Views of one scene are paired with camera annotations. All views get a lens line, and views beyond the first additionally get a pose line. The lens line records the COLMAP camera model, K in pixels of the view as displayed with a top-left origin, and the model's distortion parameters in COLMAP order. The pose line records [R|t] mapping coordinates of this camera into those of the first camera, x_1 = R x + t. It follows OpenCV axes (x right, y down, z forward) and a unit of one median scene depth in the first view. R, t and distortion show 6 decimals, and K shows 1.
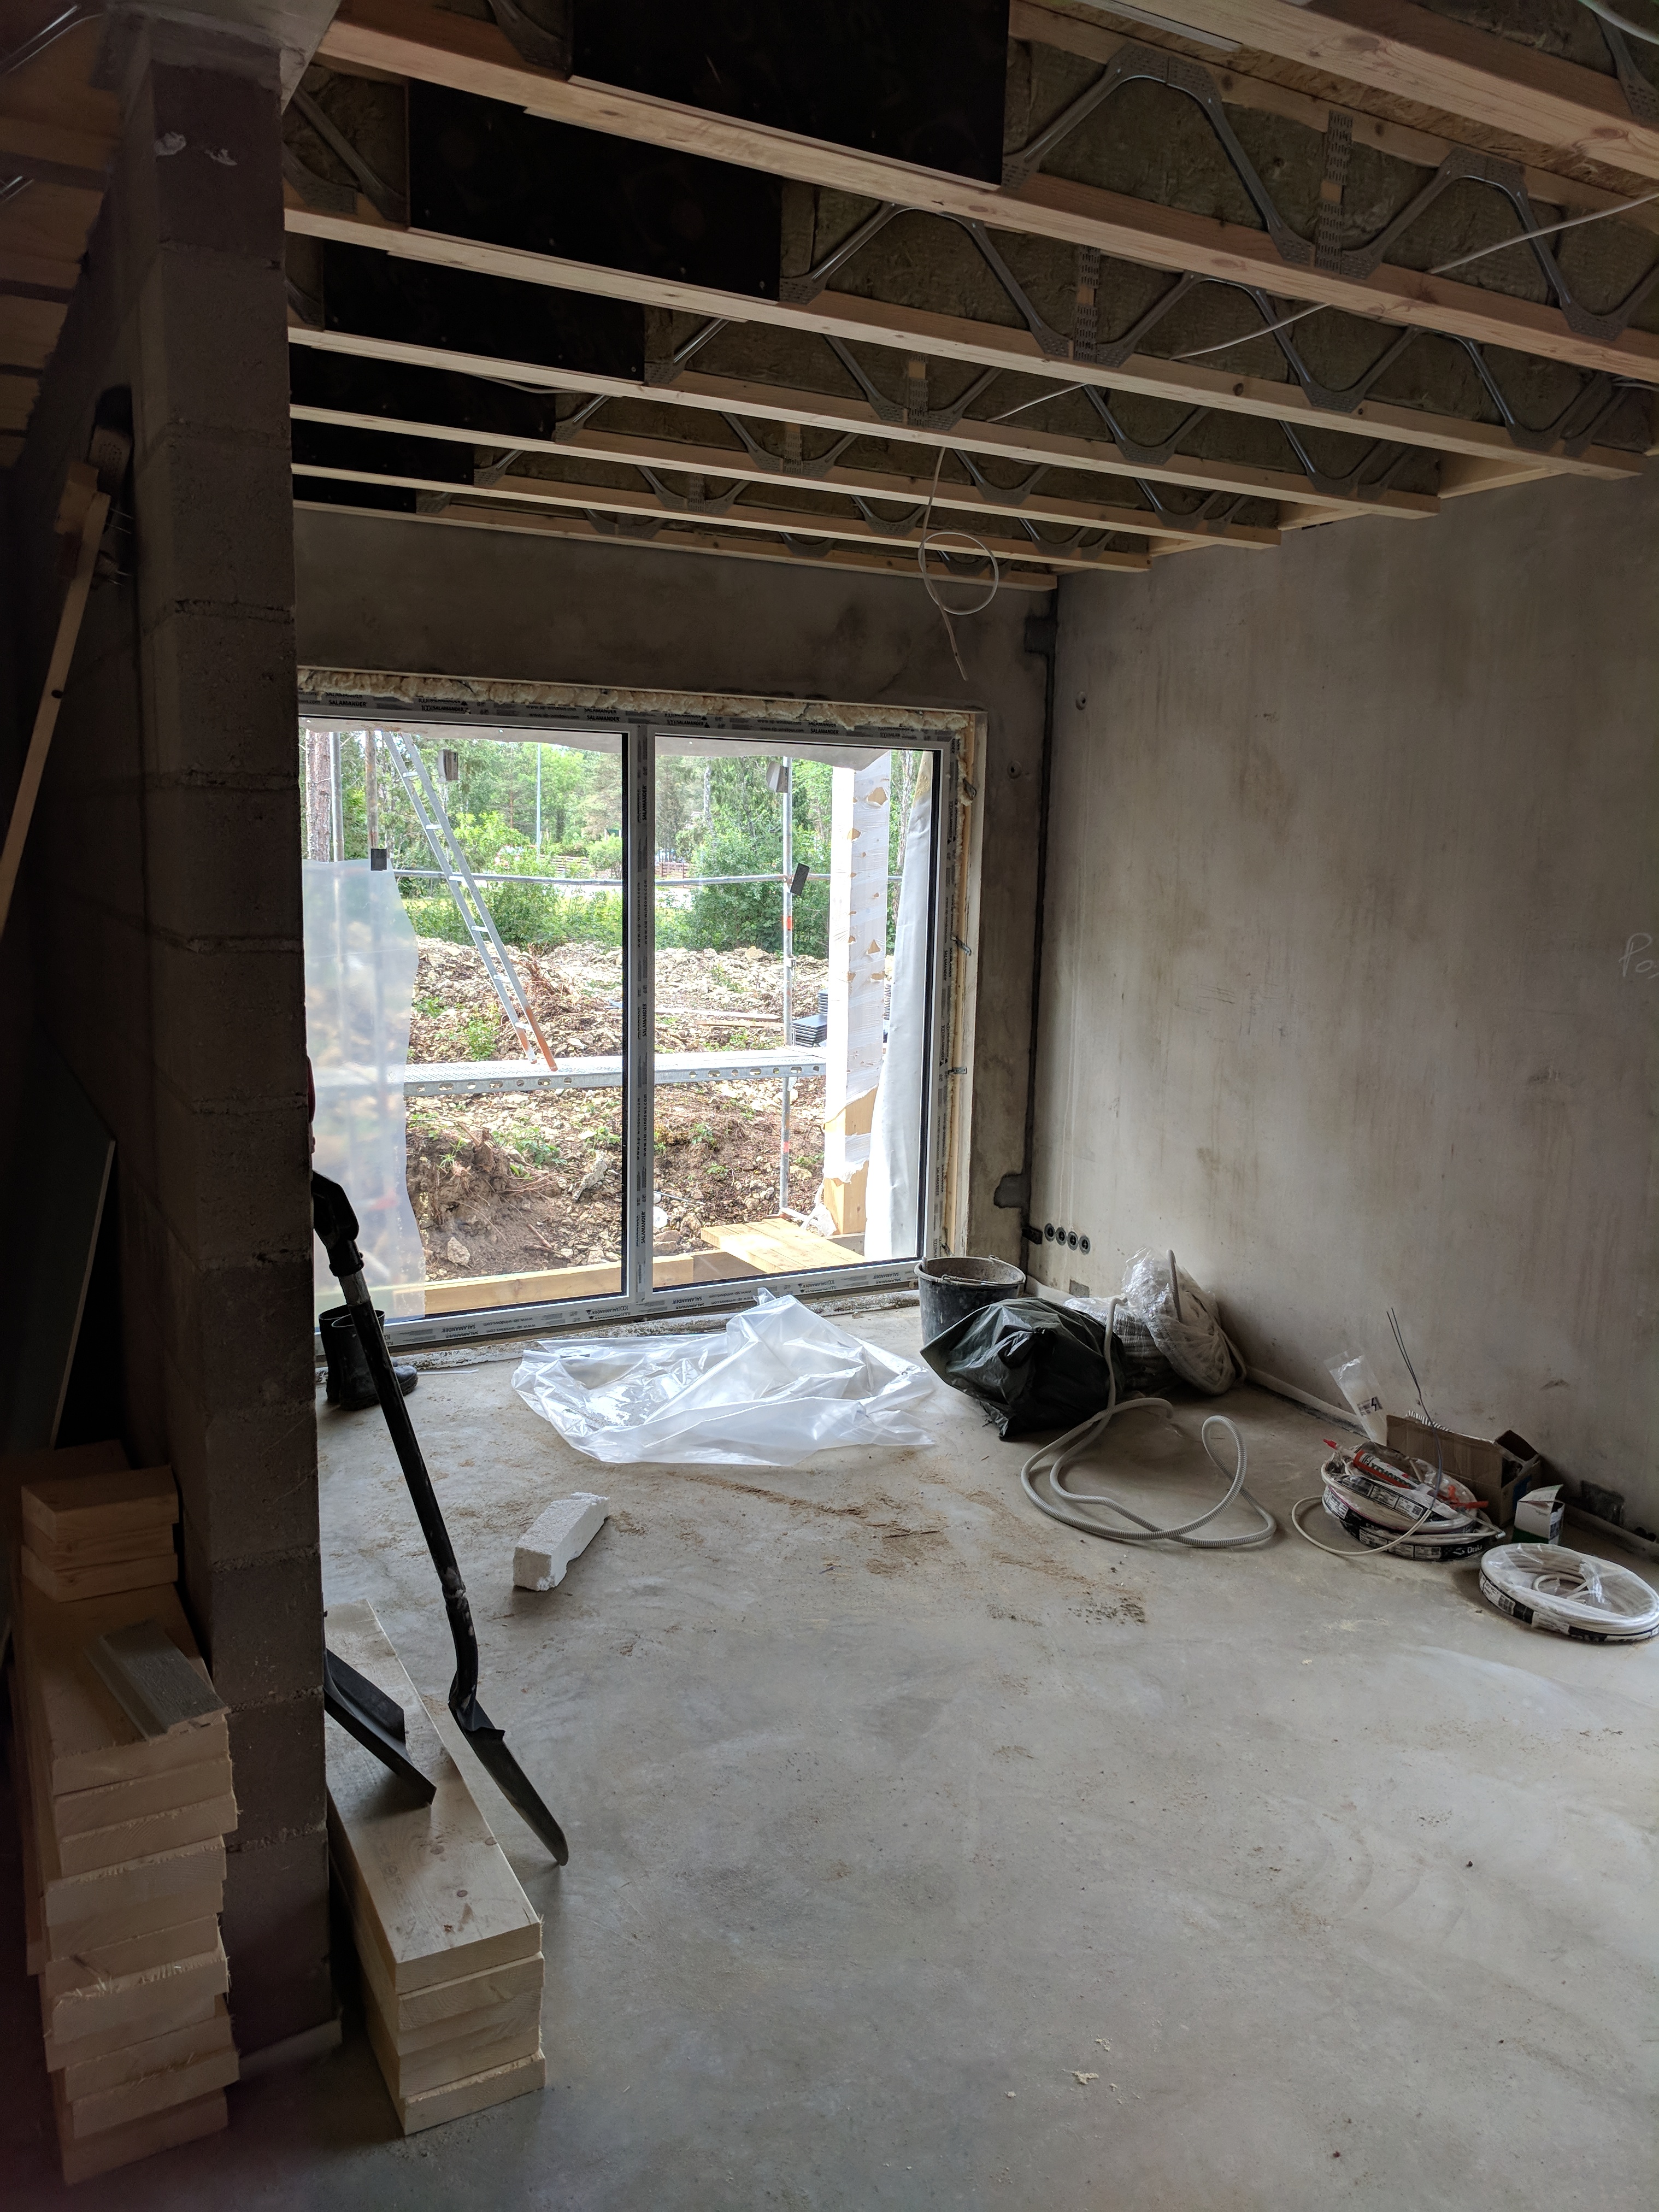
lens RADIAL K [[1671.8, 0, 850.9], [0, 1671.8, 1106.9], [0, 0, 1]] dist [-0.018067, 0.037391]
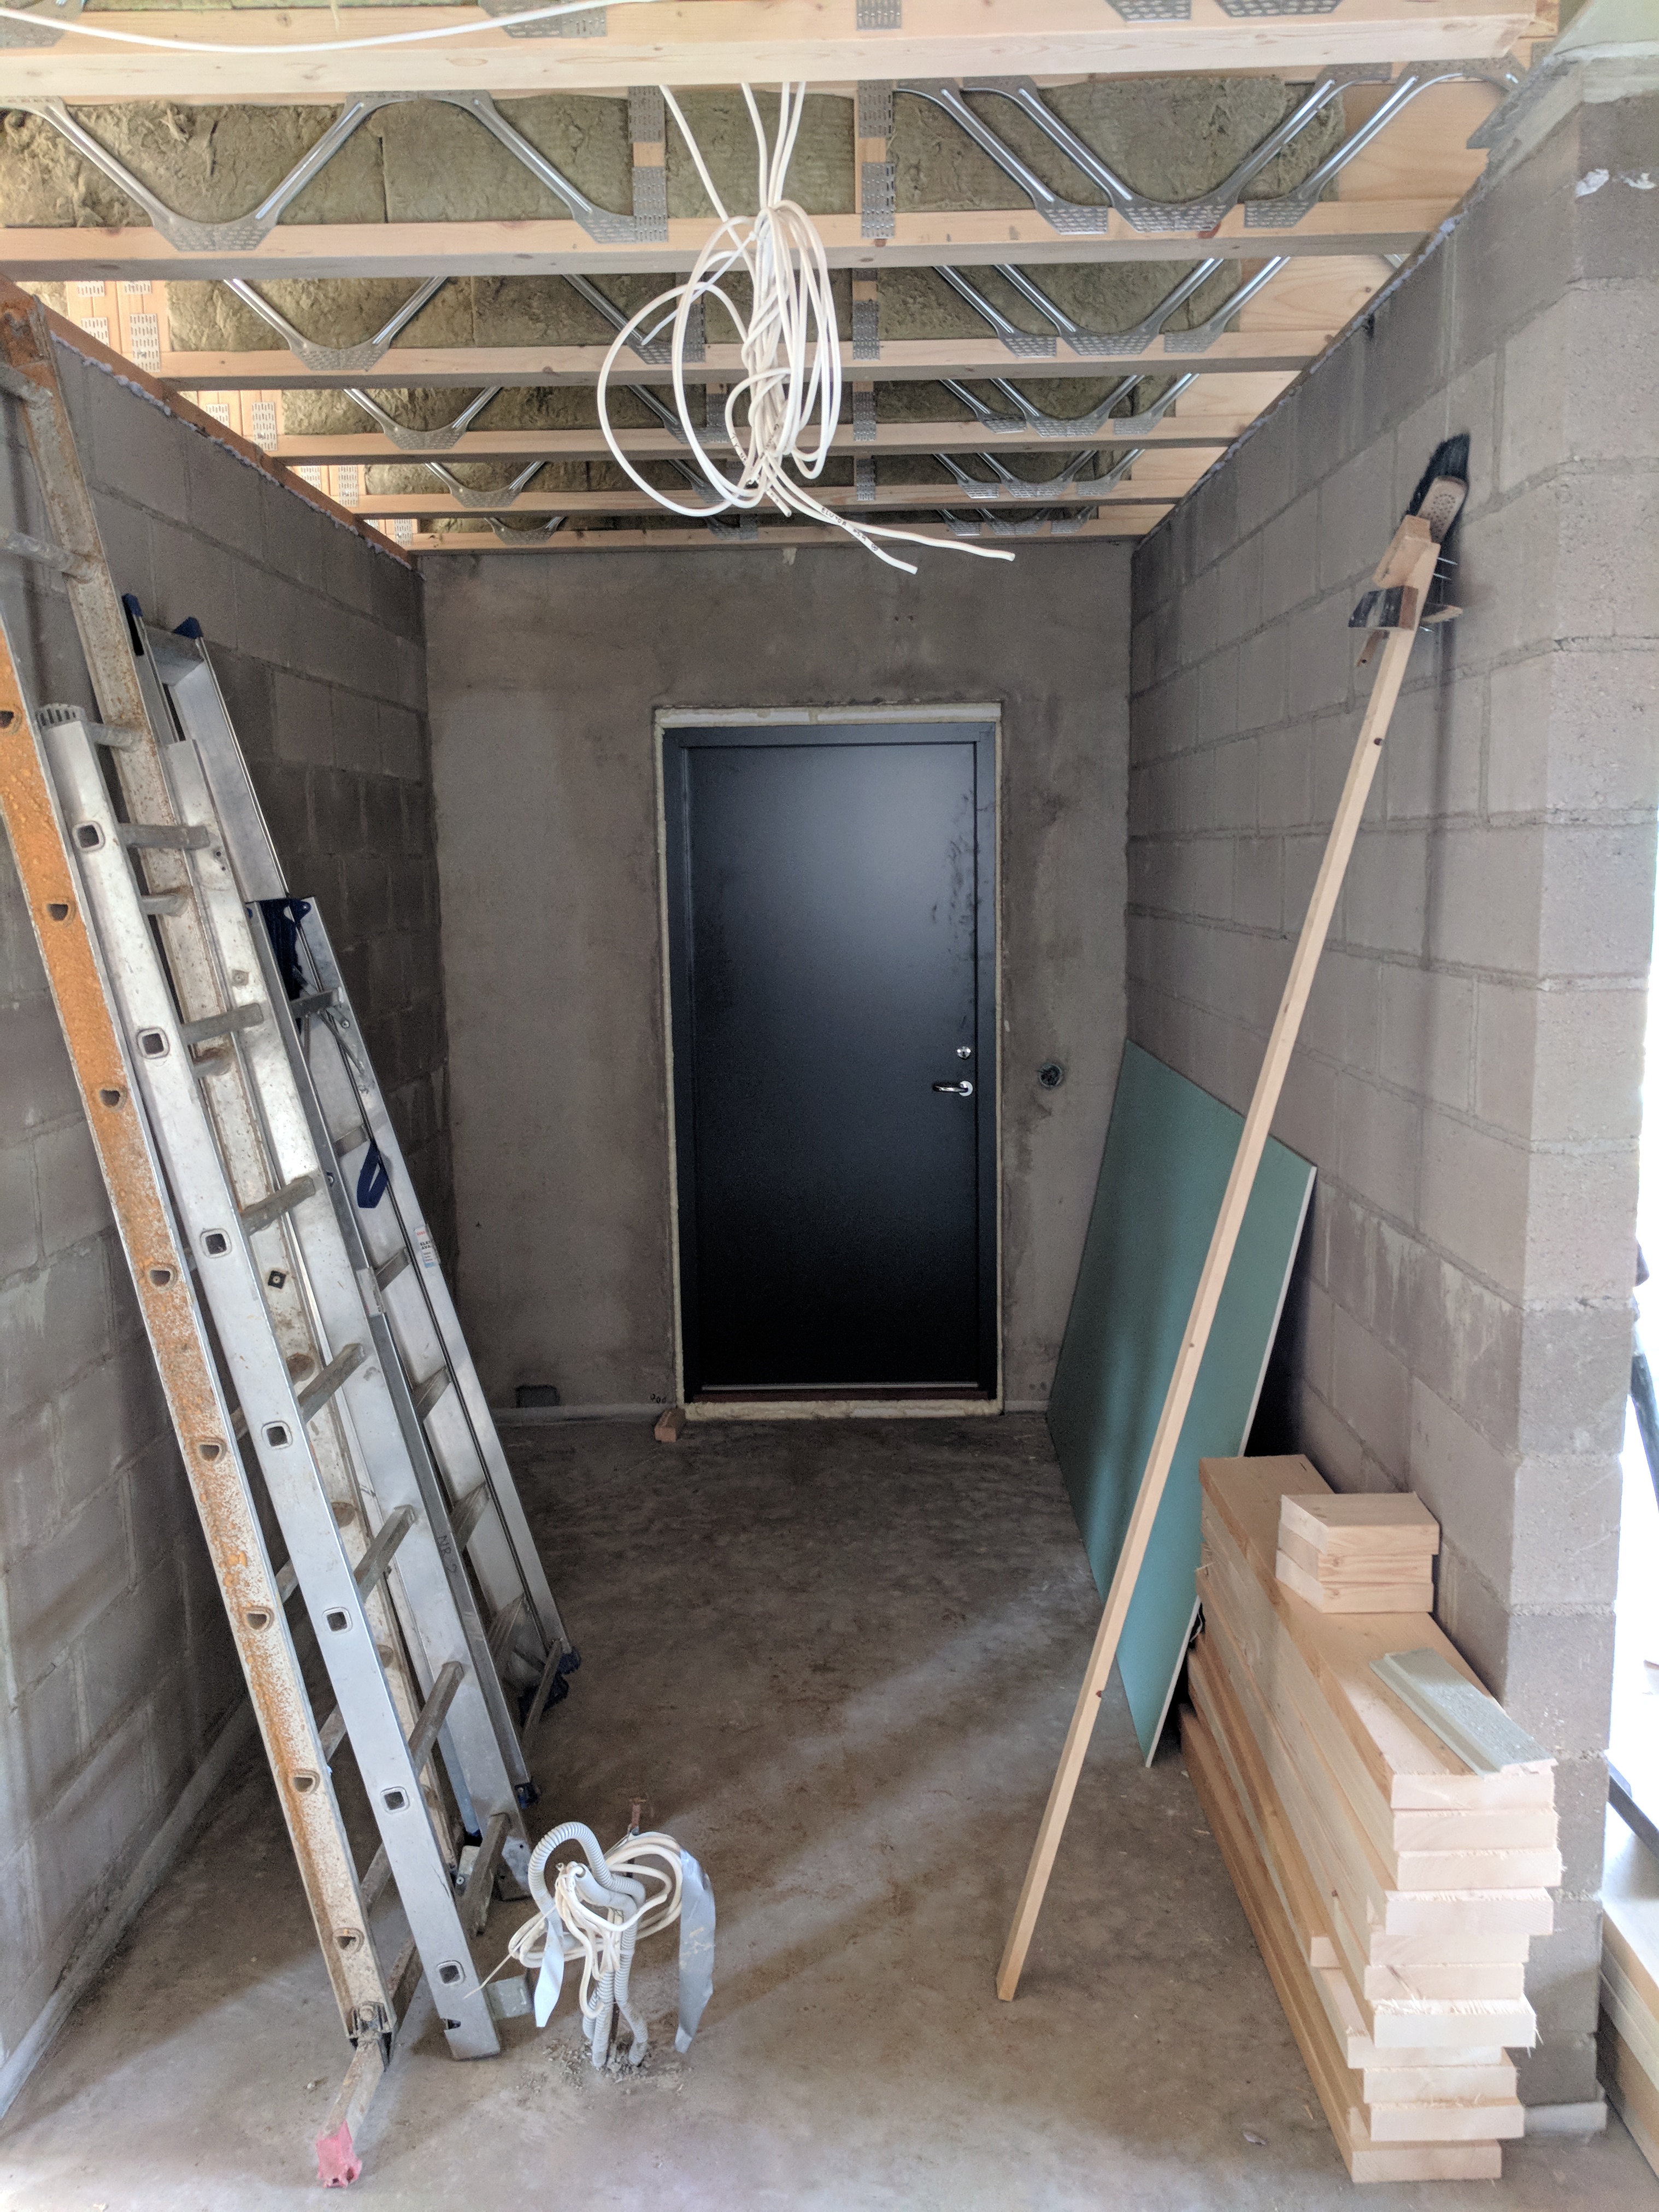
lens RADIAL K [[1671.8, 0, 835.7], [0, 1671.8, 1106.6], [0, 0, 1]] dist [-0.018067, 0.037391]
pose [[0.869152, 0.033305, -0.493423, -0.145245], [-0.038732, 0.999249, -0.000778, -0.003774], [0.493027, 0.019788, 0.869789, -0.038828]]
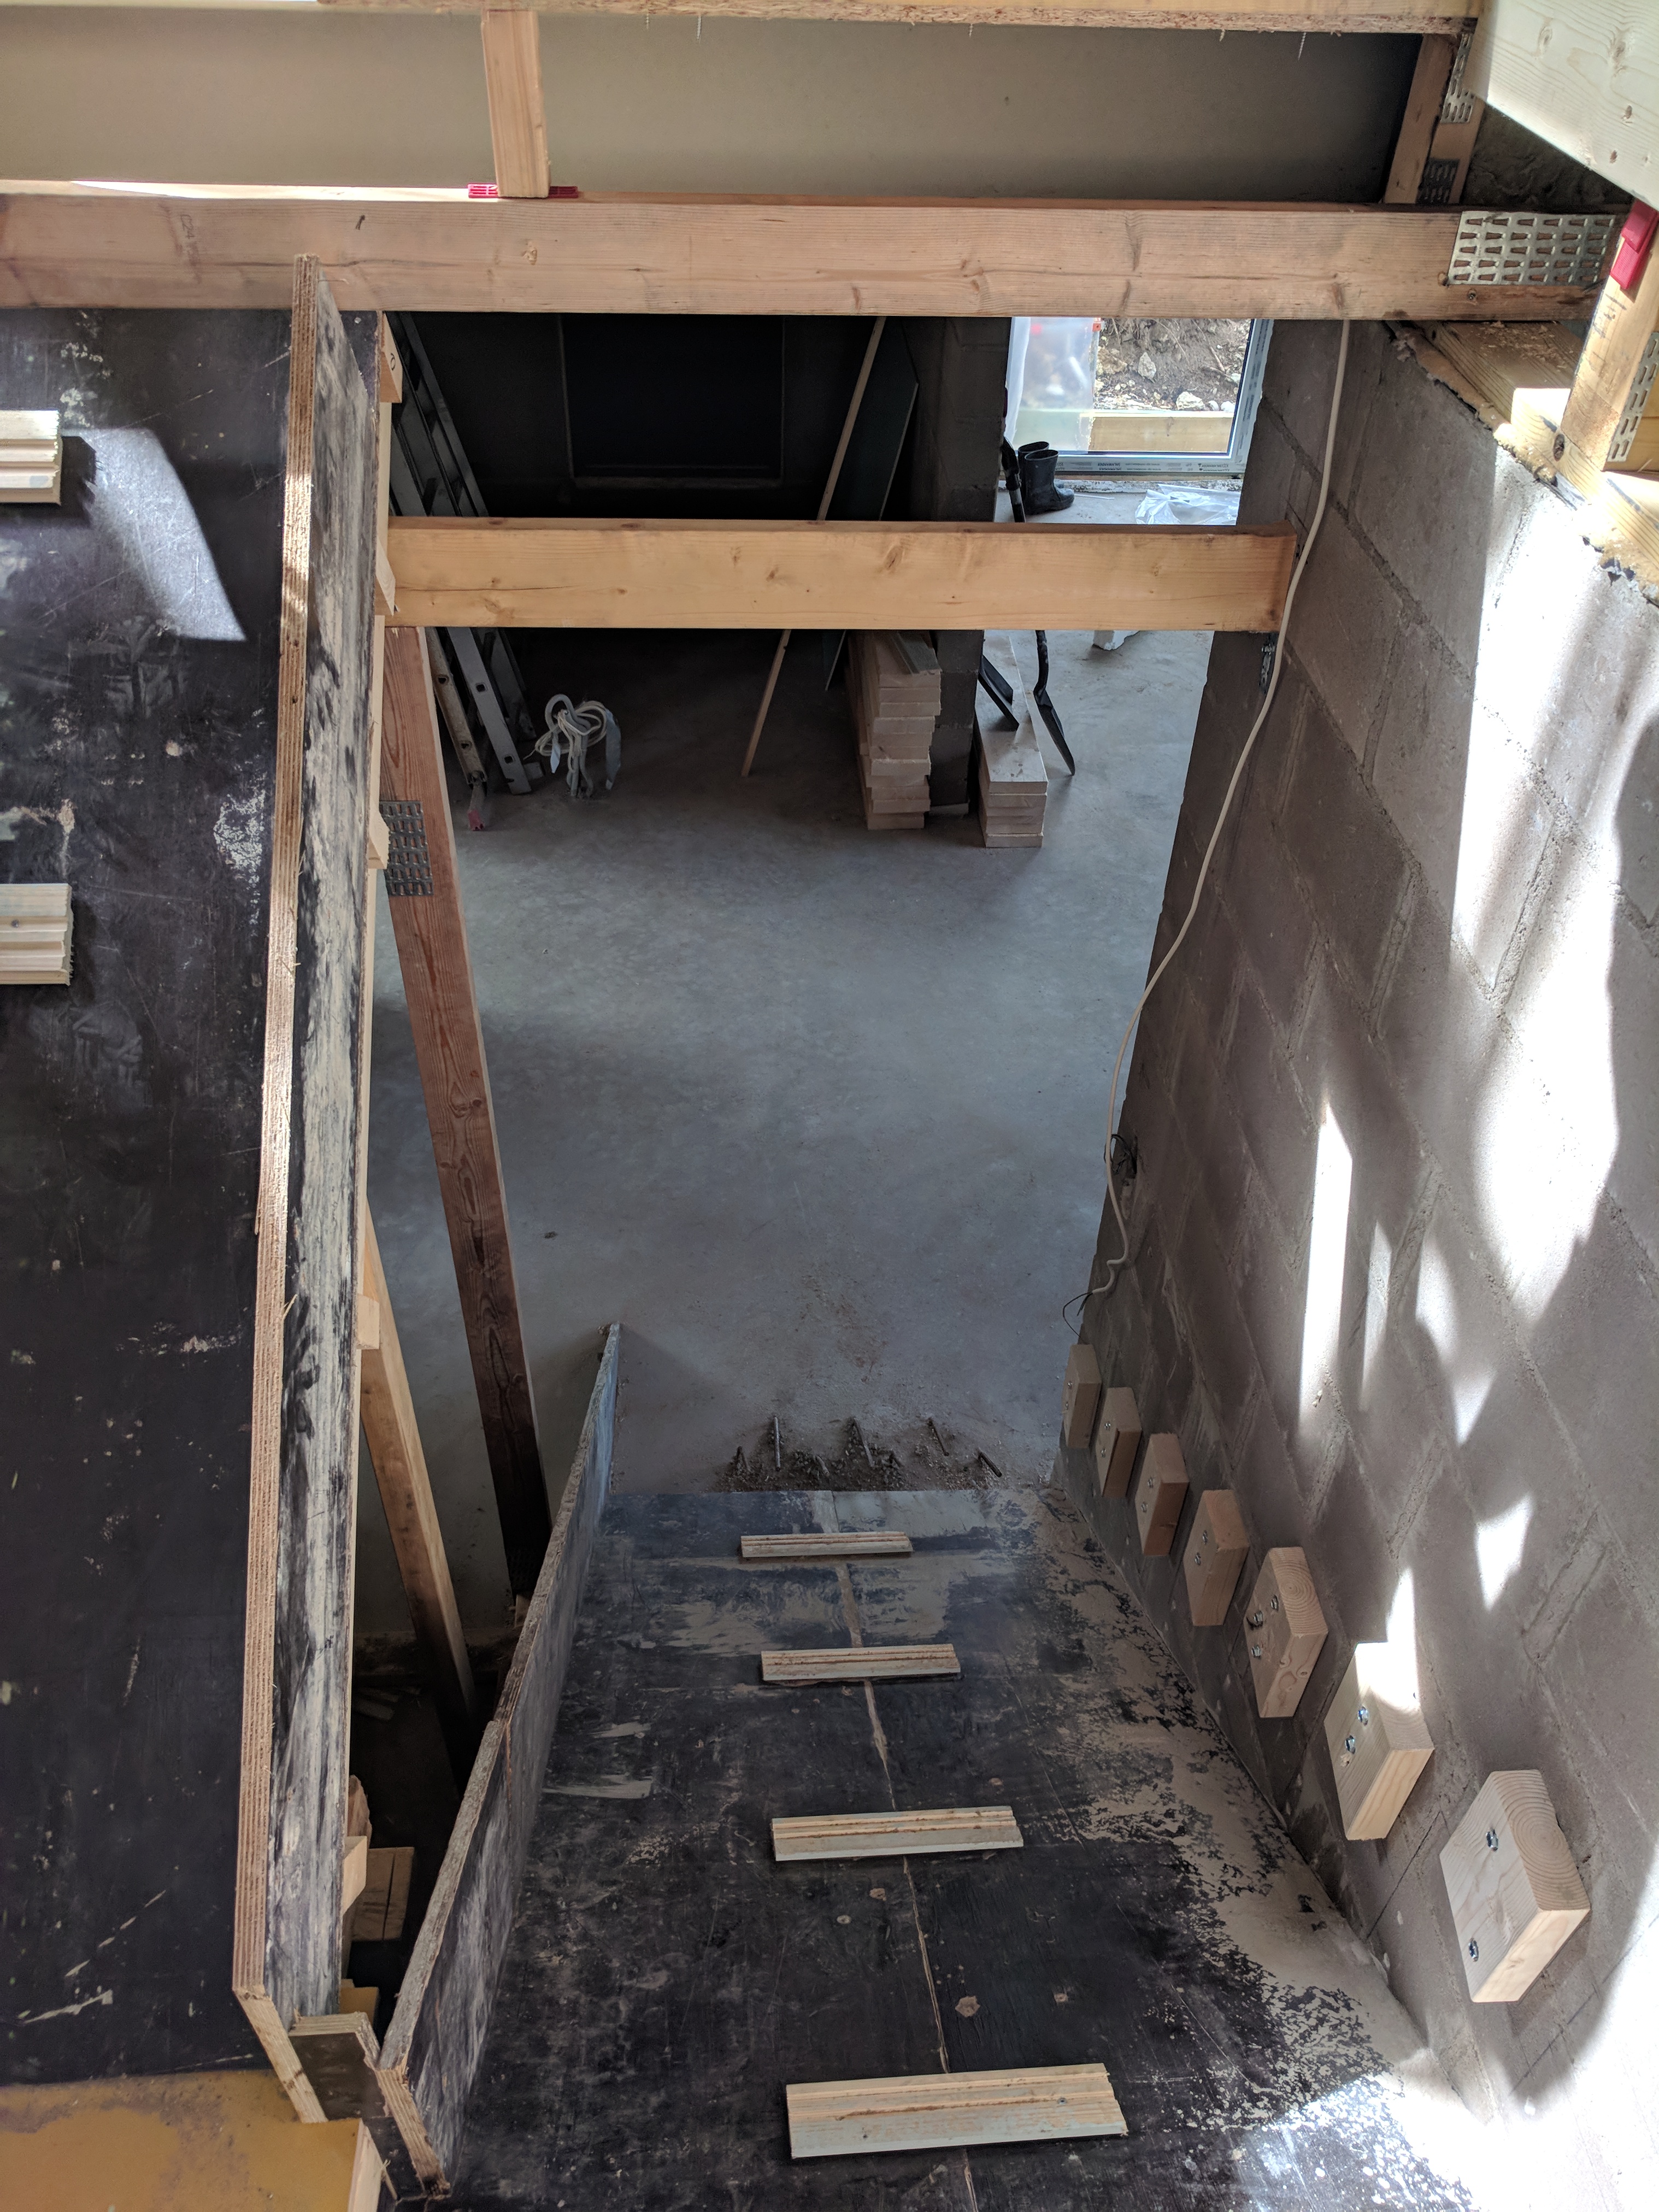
lens RADIAL K [[1671.8, 0, 834.8], [0, 1671.8, 1113.5], [0, 0, 1]] dist [-0.018067, 0.037391]
pose [[0.901538, 0.287692, -0.323205, 0.278153], [-0.073766, 0.838205, 0.540343, -0.243615], [0.426365, -0.463299, 0.776896, -0.759693]]
